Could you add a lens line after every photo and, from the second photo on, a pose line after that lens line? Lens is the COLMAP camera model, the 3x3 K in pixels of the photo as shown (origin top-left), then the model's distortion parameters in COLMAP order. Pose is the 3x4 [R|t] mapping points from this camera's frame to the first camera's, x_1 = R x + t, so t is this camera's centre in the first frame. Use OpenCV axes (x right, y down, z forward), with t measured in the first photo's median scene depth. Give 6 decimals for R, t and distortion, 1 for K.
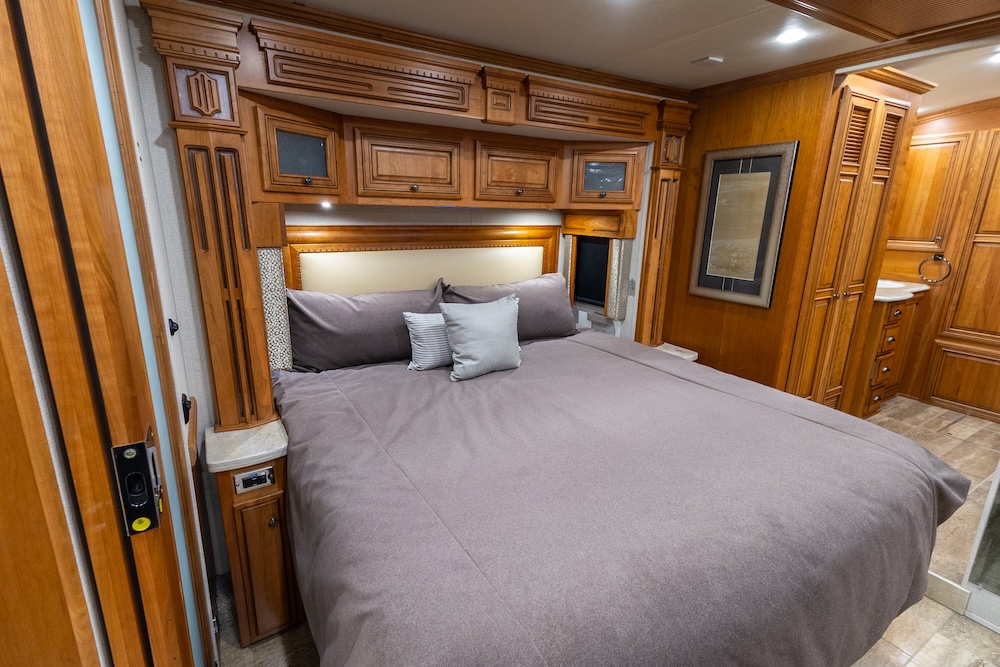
lens RADIAL K [[478.5, 0, 487.8], [0, 478.5, 332.4], [0, 0, 1]] dist [0.030368, -0.000912]
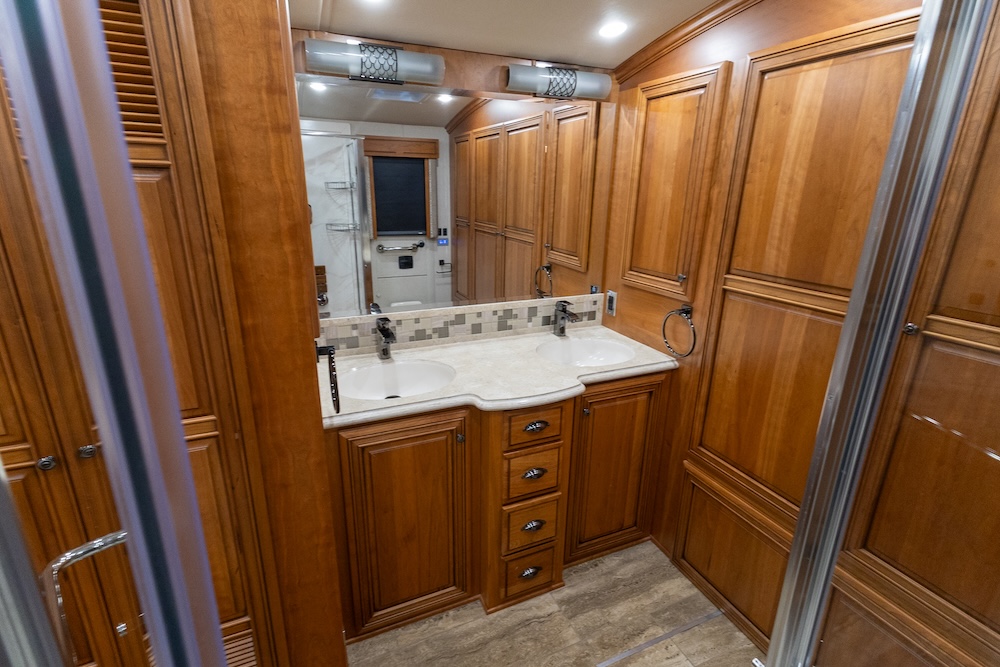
lens RADIAL K [[456.9, 0, 497.5], [0, 456.9, 331.1], [0, 0, 1]] dist [0.027097, -0.006781]
pose [[0.989864, 0.050067, -0.132902, 0.790262], [-0.046182, 0.998415, 0.032158, -0.139574], [0.134302, -0.025695, 0.990607, 0.483707]]
